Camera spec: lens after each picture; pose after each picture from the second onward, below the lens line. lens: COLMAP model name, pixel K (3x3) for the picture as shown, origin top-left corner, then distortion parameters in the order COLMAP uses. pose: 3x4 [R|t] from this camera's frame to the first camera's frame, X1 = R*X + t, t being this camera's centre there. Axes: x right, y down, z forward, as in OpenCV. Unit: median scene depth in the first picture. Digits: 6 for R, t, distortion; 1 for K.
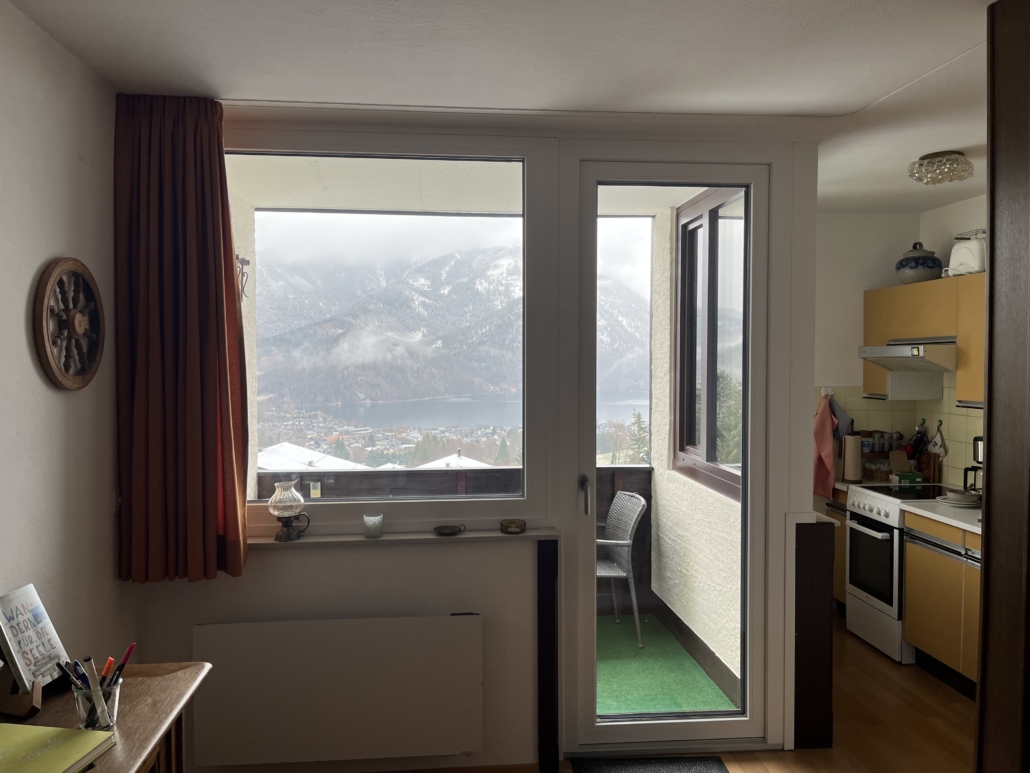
lens RADIAL K [[800.0, 0, 510.9], [0, 800.0, 385.4], [0, 0, 1]] dist [0.075406, -0.099295]
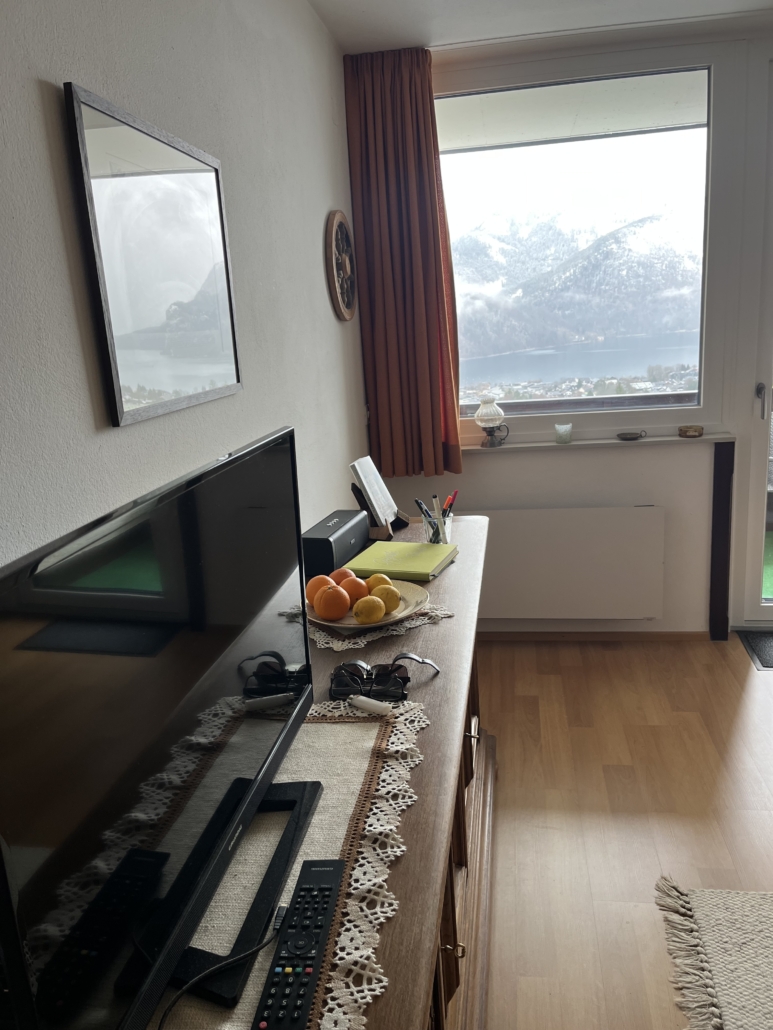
lens RADIAL K [[800.0, 0, 388.0], [0, 800.0, 521.0], [0, 0, 1]] dist [0.075406, -0.099295]
pose [[0.967368, -0.002026, -0.253367, -0.123735], [0.057689, 0.975466, 0.212459, 0.037168], [0.246721, -0.220143, 0.943751, -0.188100]]
